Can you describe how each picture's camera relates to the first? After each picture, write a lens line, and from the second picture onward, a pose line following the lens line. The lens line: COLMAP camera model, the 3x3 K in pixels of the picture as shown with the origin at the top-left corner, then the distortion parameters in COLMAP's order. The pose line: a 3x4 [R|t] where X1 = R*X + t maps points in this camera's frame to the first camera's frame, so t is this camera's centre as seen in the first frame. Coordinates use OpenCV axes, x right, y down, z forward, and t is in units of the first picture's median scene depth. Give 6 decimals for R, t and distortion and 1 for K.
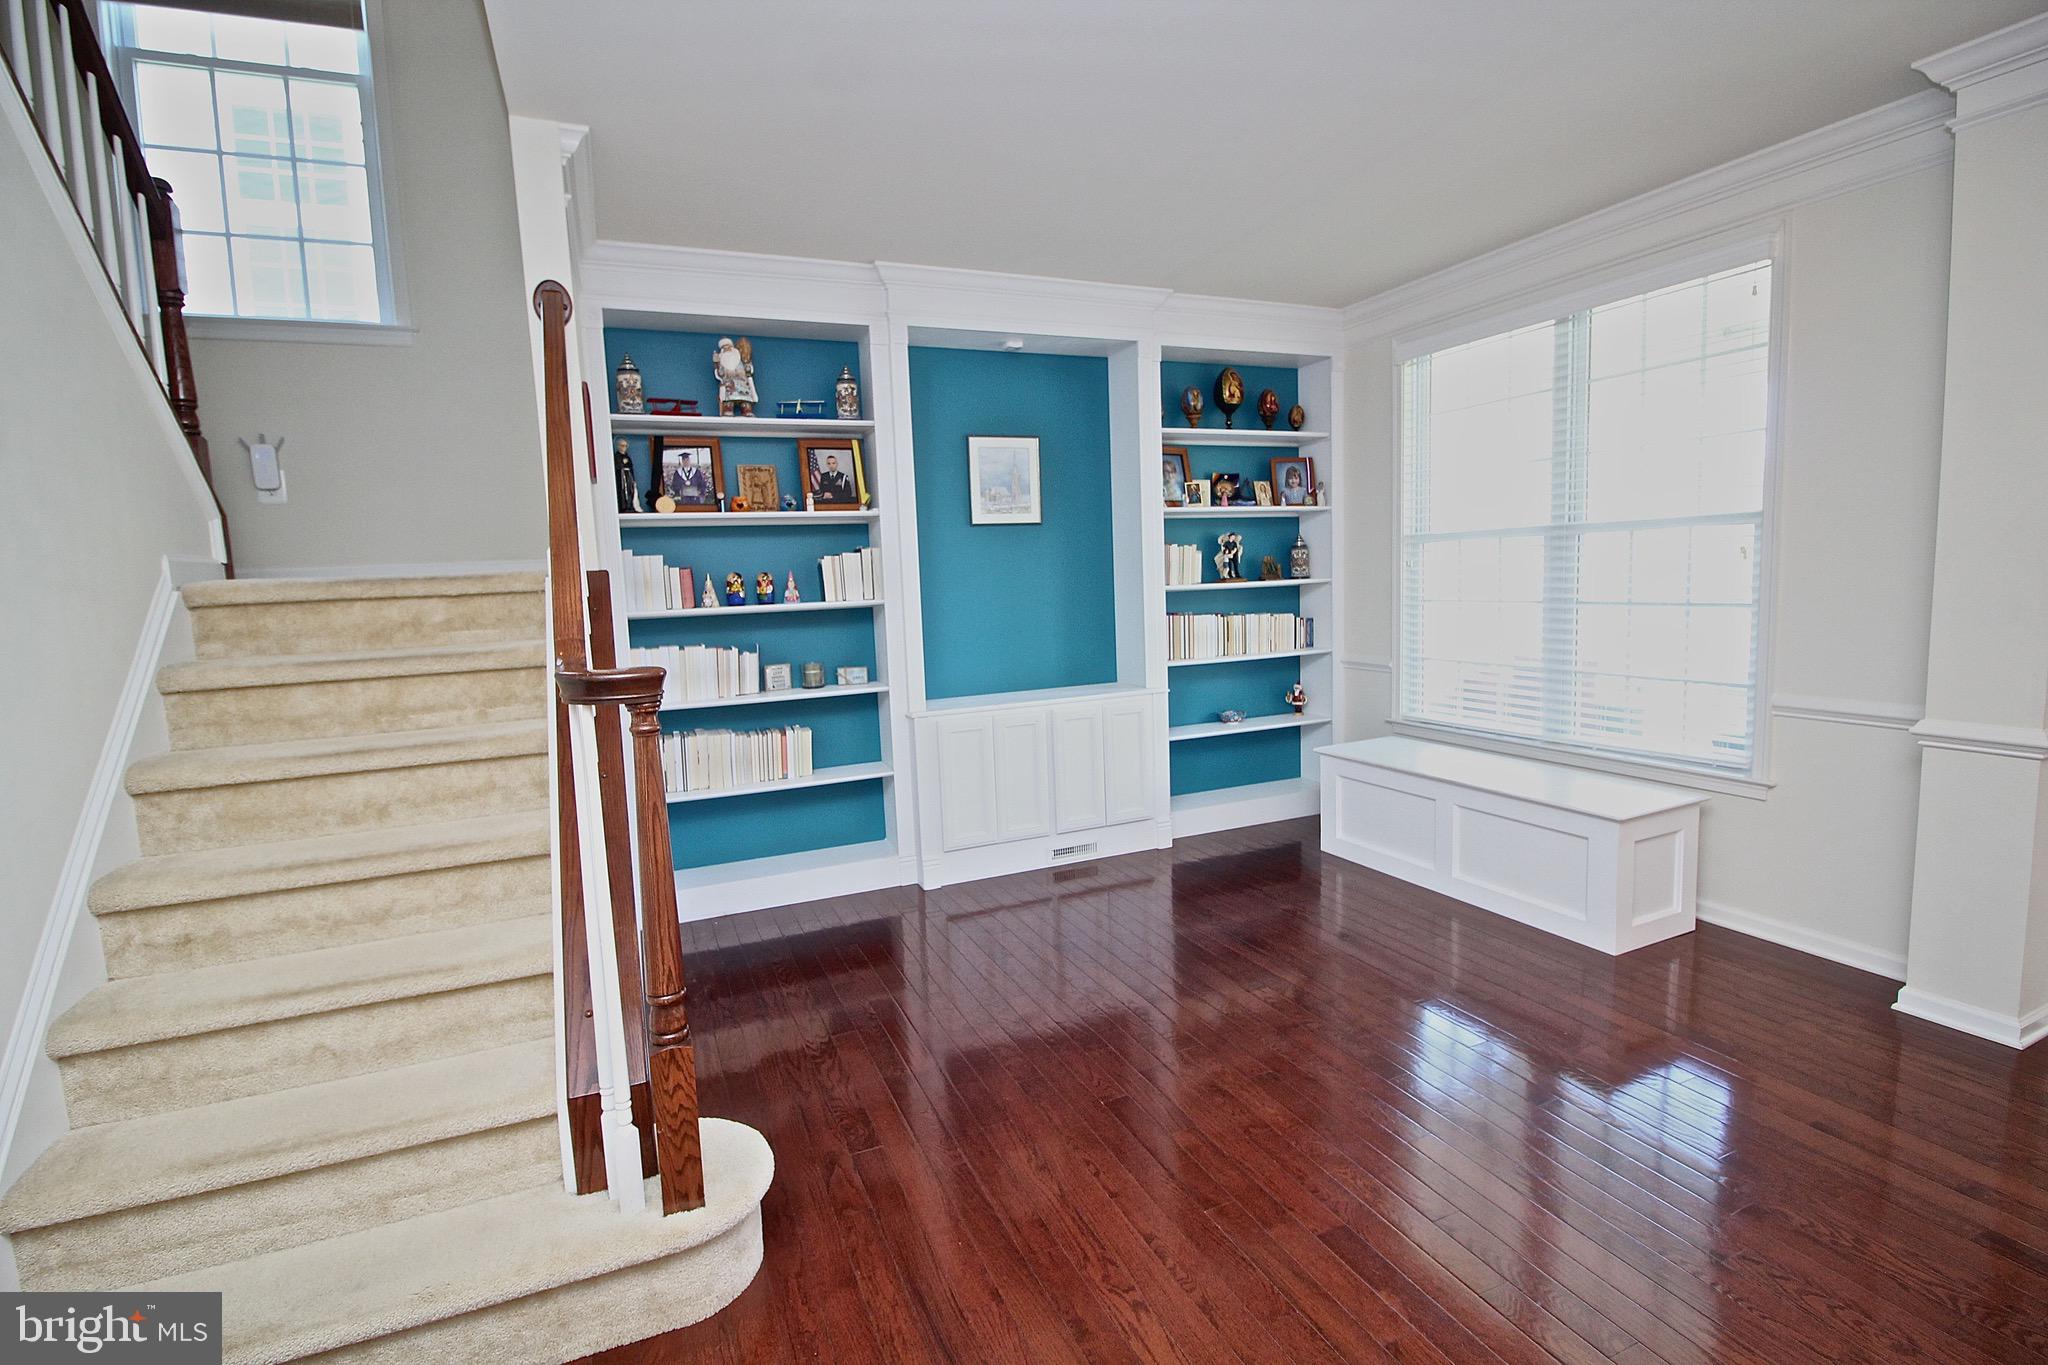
lens RADIAL K [[956.5, 0, 1028.9], [0, 956.5, 681.6], [0, 0, 1]] dist [0.000717, -0.014518]
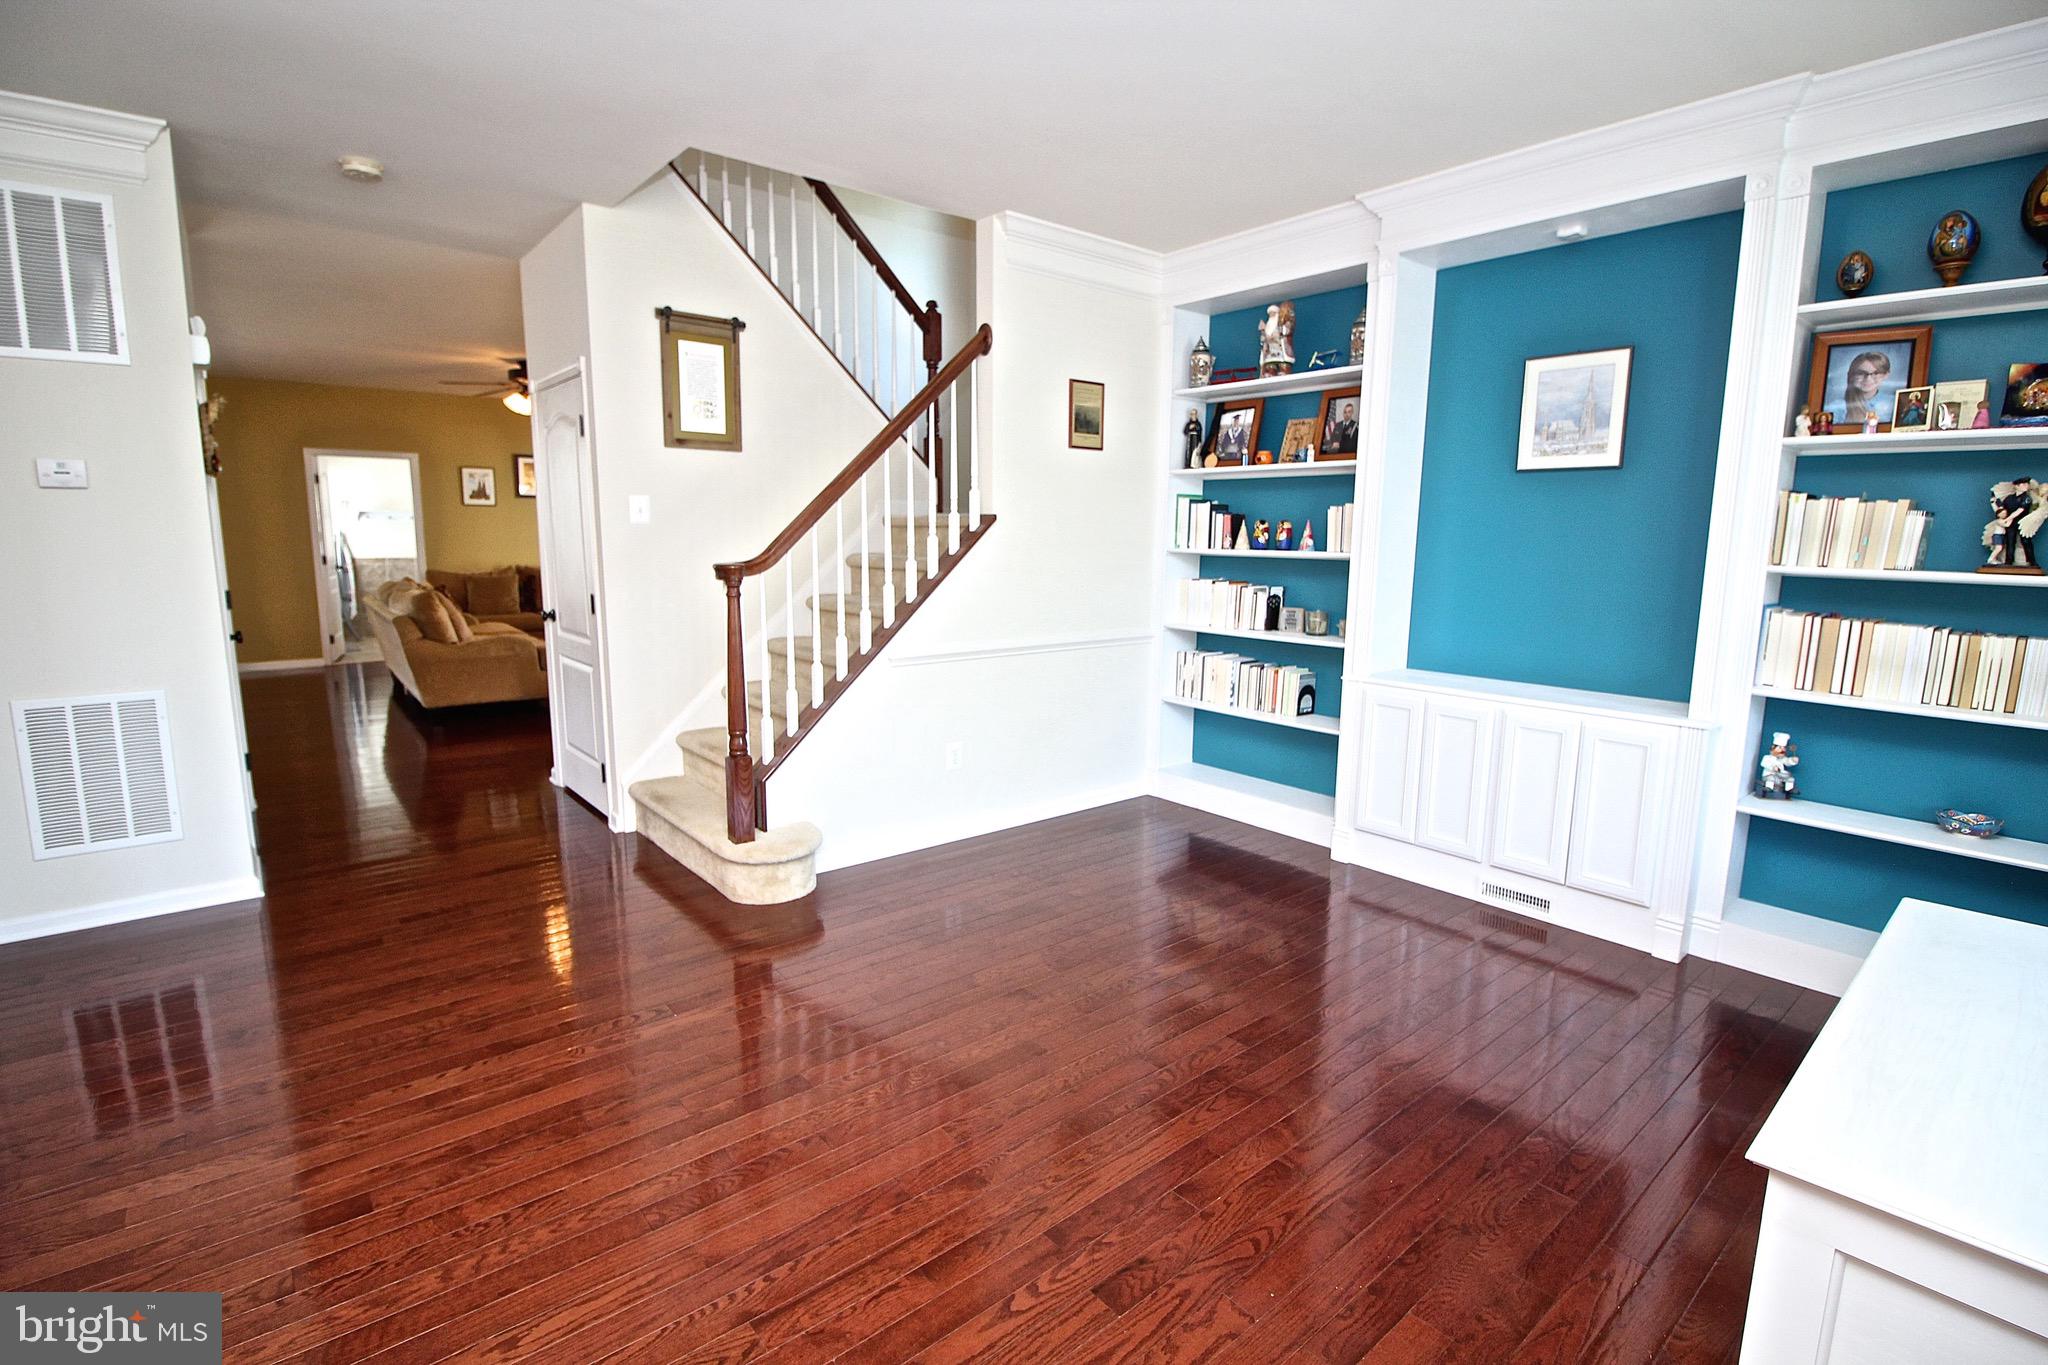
lens RADIAL K [[956.5, 0, 1028.9], [0, 956.5, 681.6], [0, 0, 1]] dist [0.000717, -0.014518]
pose [[0.275560, 0.193127, -0.941684, 0.664072], [-0.127905, 0.978267, 0.163201, -0.072690], [0.952737, 0.075475, 0.294273, 0.404254]]
